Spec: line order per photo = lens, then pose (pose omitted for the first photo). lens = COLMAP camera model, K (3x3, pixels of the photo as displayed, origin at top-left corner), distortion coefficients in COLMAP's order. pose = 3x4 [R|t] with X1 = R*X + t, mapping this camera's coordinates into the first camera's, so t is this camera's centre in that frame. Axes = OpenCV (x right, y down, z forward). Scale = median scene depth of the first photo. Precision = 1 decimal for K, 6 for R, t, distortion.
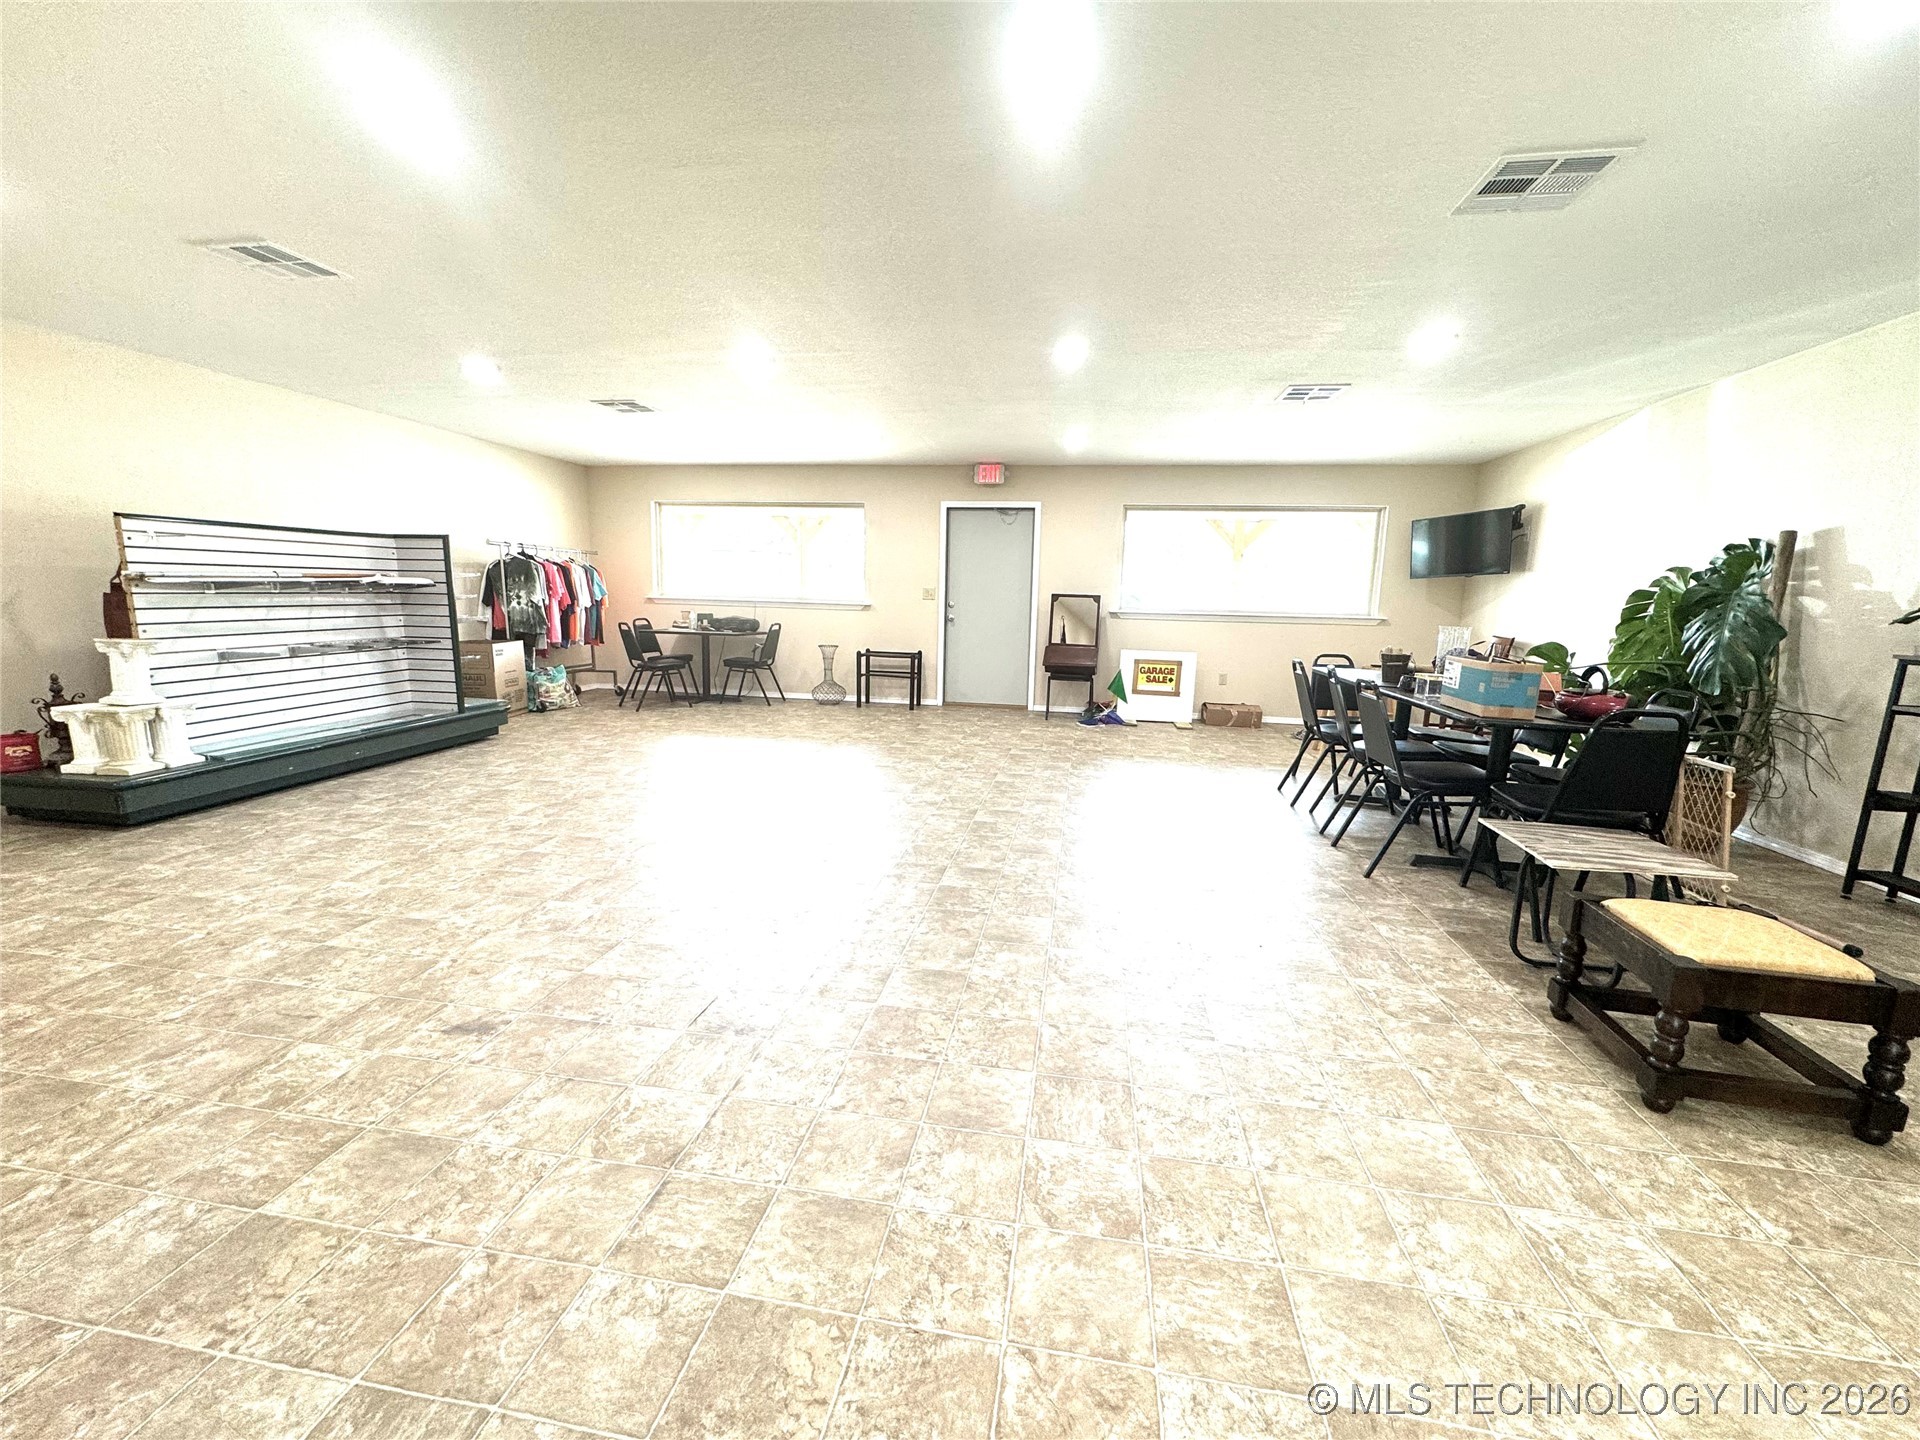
lens RADIAL K [[763.2, 0, 969.0], [0, 763.2, 728.2], [0, 0, 1]] dist [0.000294, 0.000031]
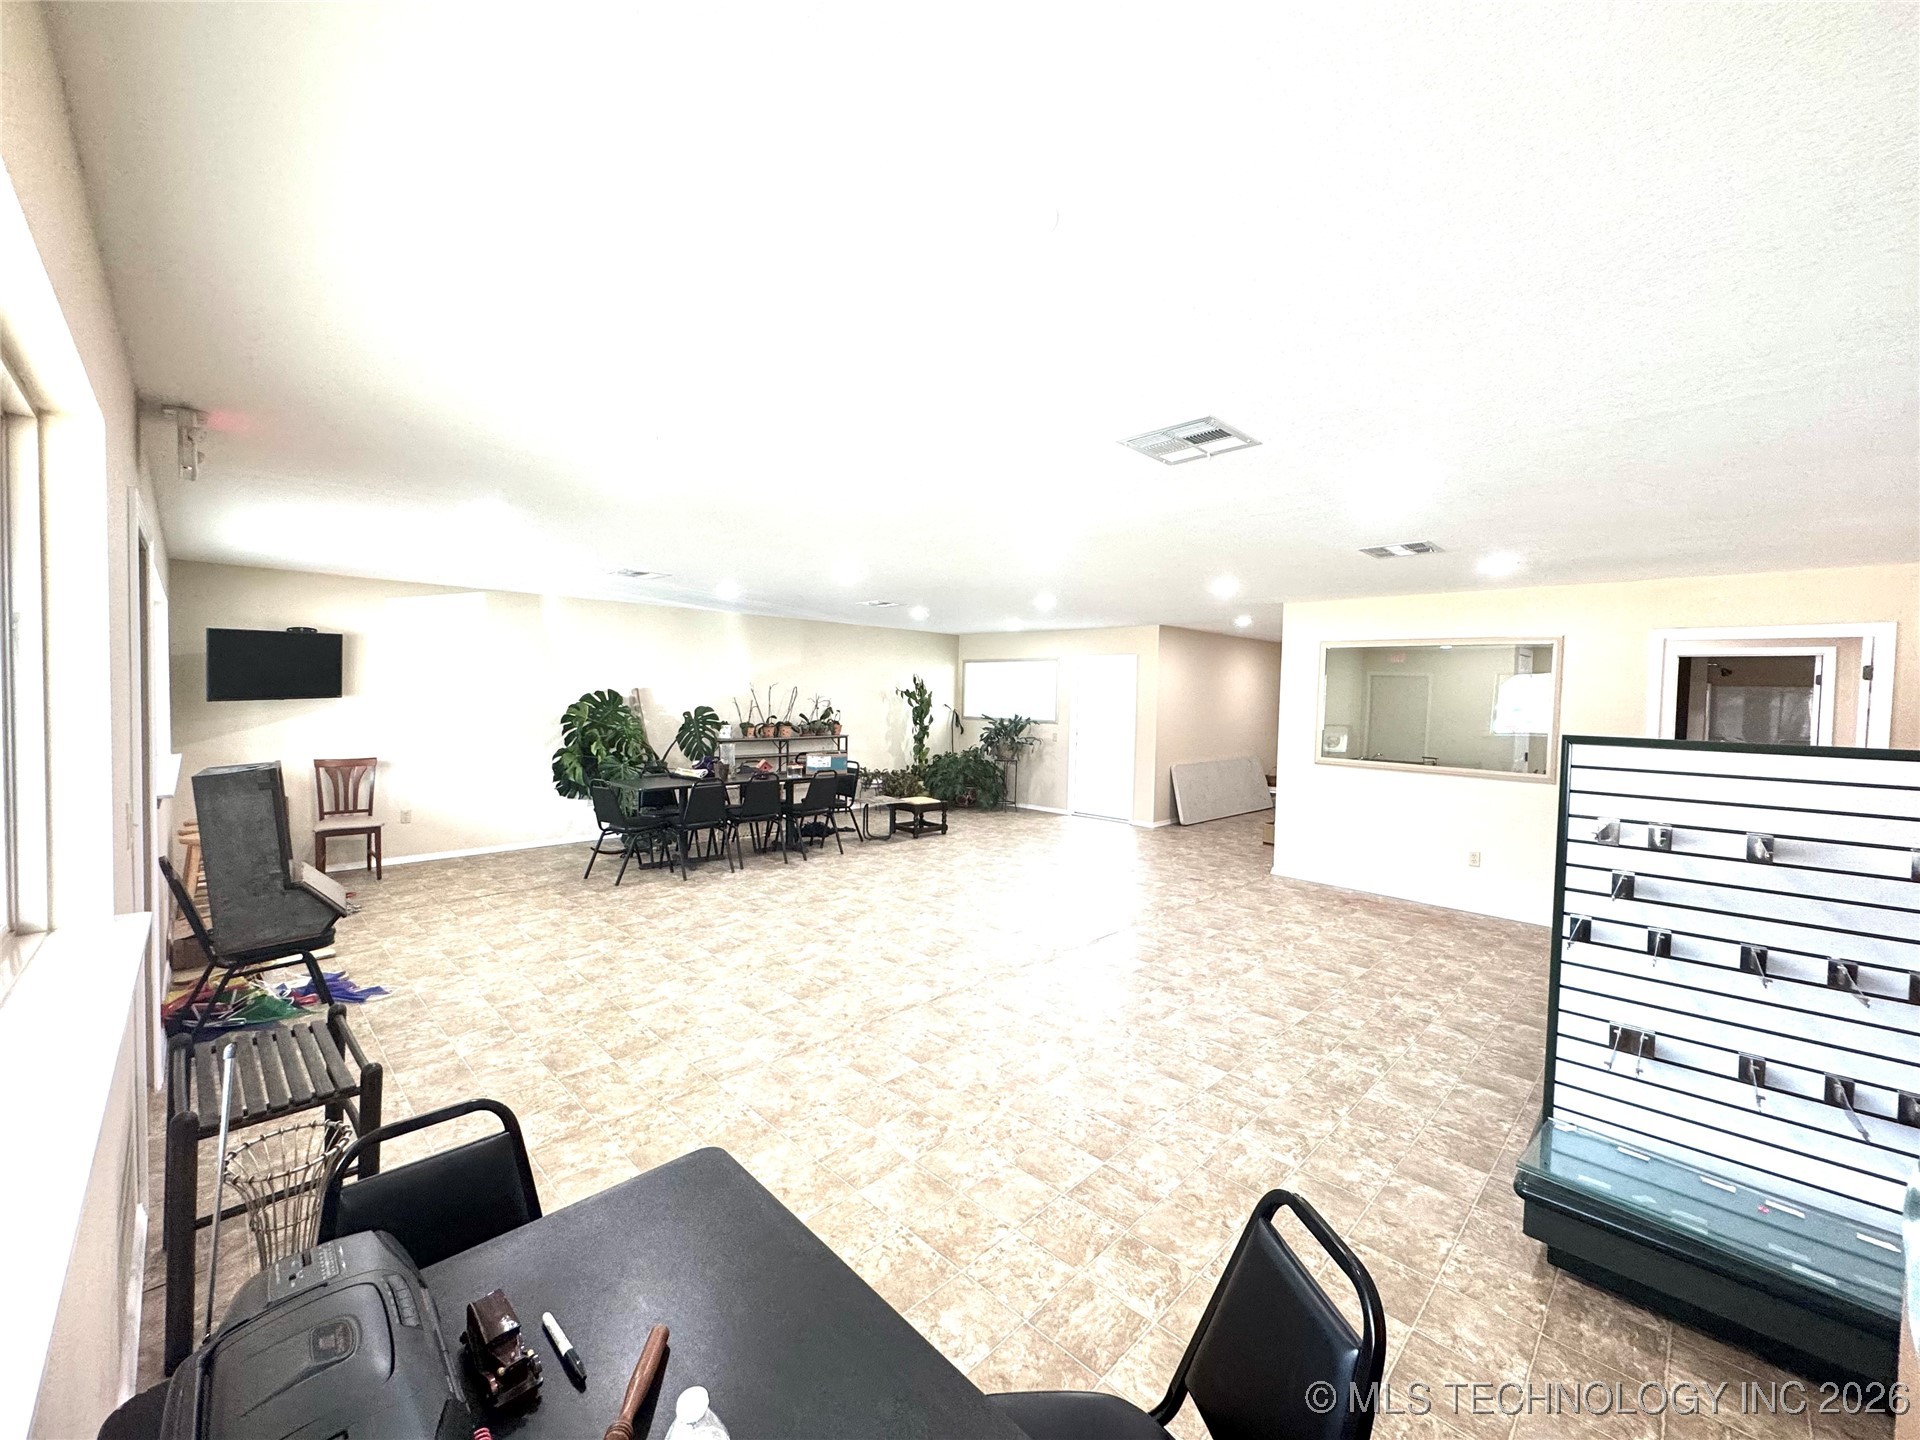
lens RADIAL K [[763.2, 0, 954.2], [0, 763.2, 718.7], [0, 0, 1]] dist [0.000294, 0.000031]
pose [[-0.806987, -0.060649, 0.587447, -0.478298], [0.058983, 0.981462, 0.182355, -0.268938], [-0.587617, 0.181807, -0.788450, 1.148144]]
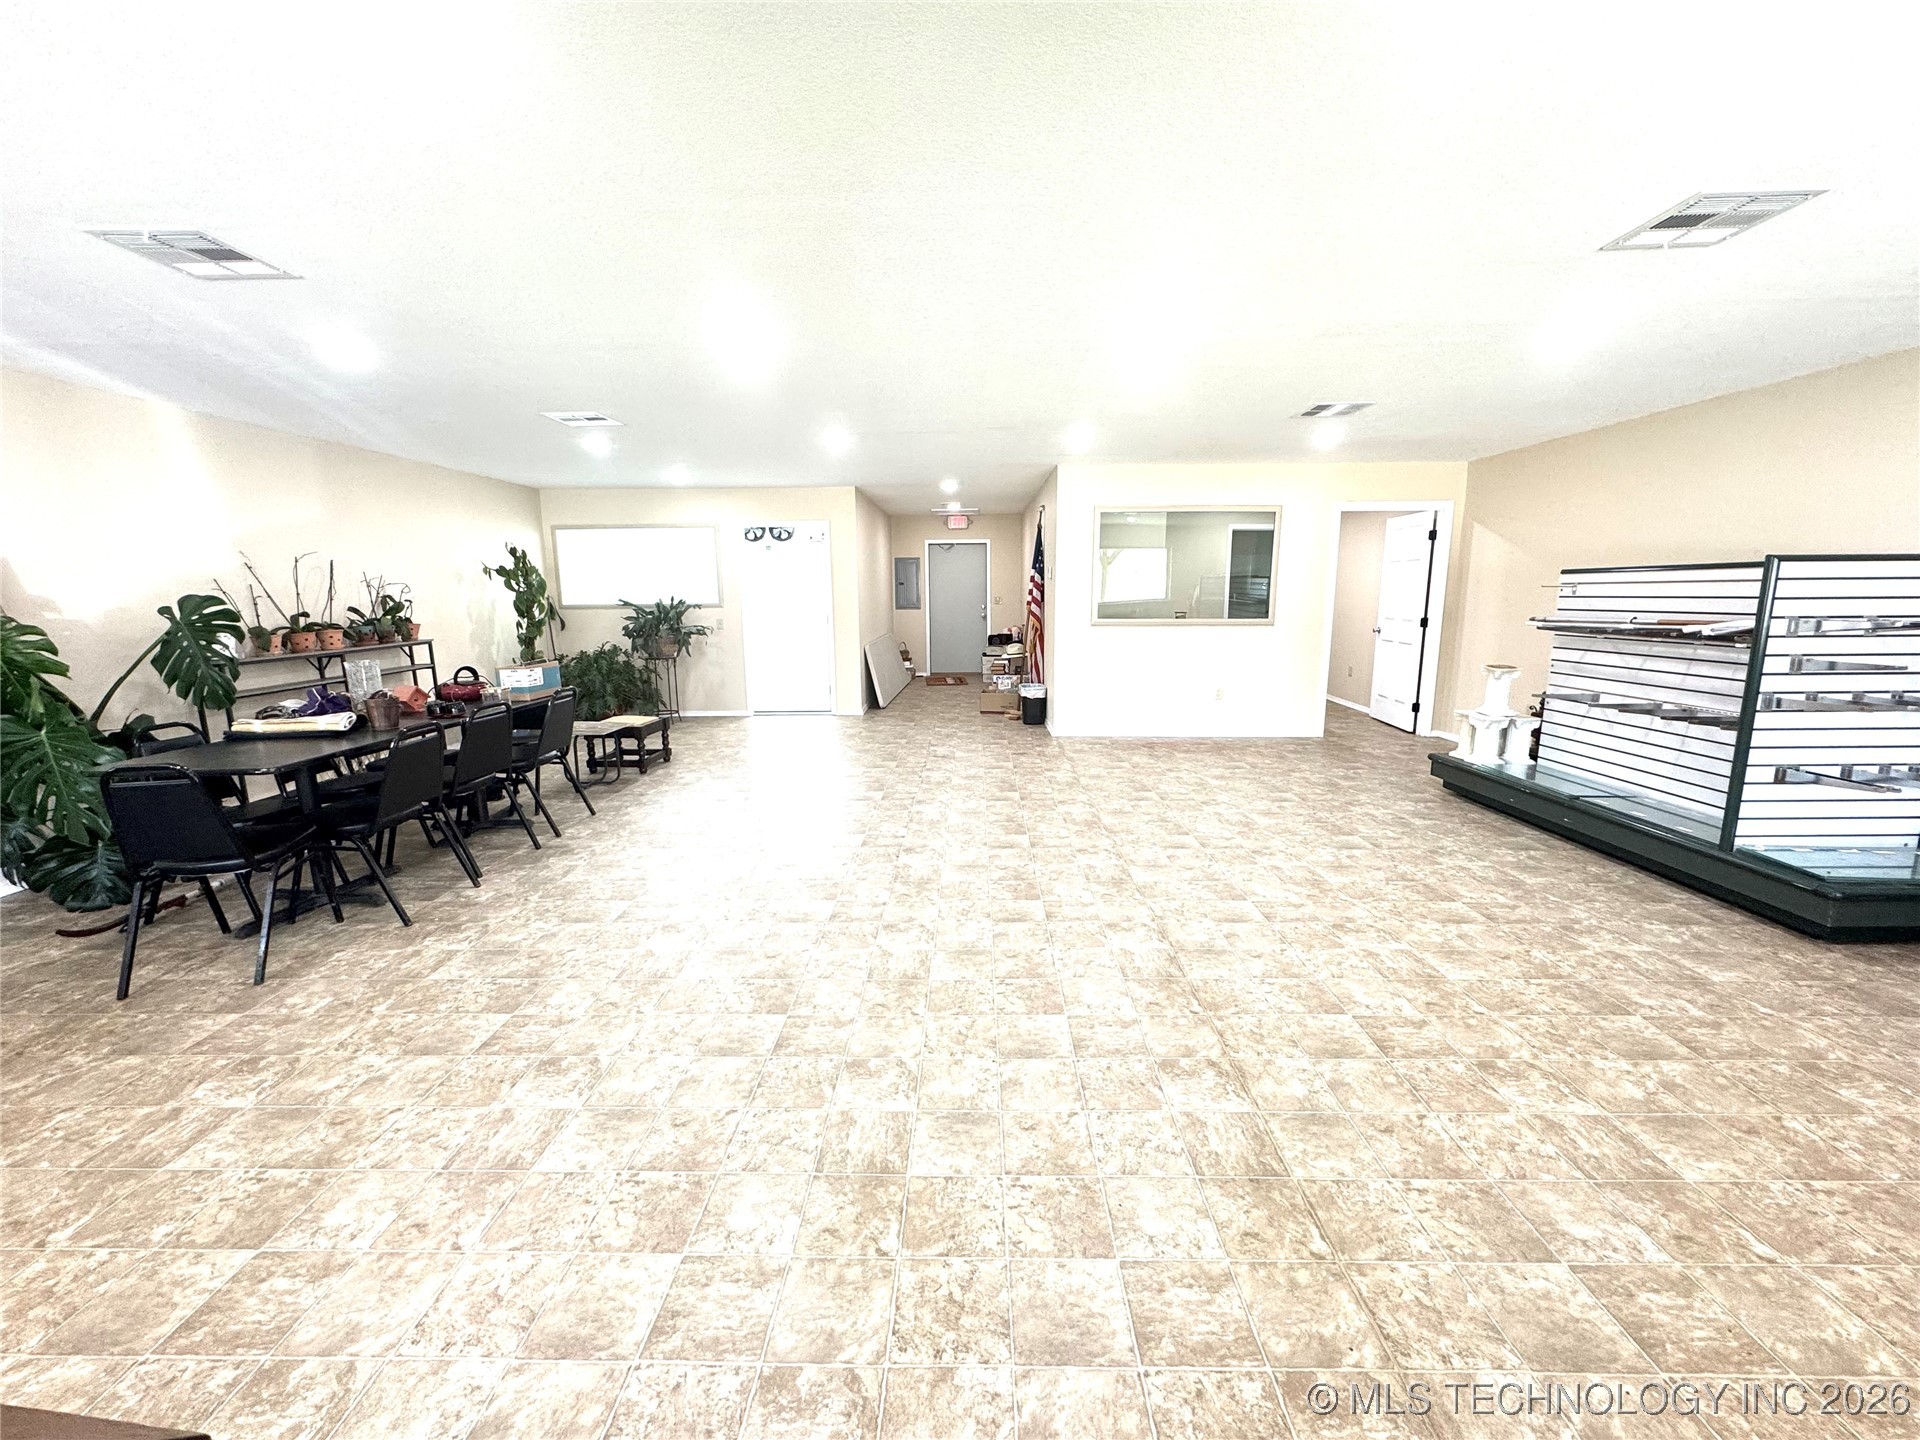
lens RADIAL K [[763.2, 0, 960.3], [0, 763.2, 727.8], [0, 0, 1]] dist [0.000294, 0.000031]
pose [[-0.990362, 0.009810, -0.138159, 0.011936], [-0.037918, 0.940178, 0.338568, -0.220595], [0.133215, 0.340544, -0.930744, 1.096226]]
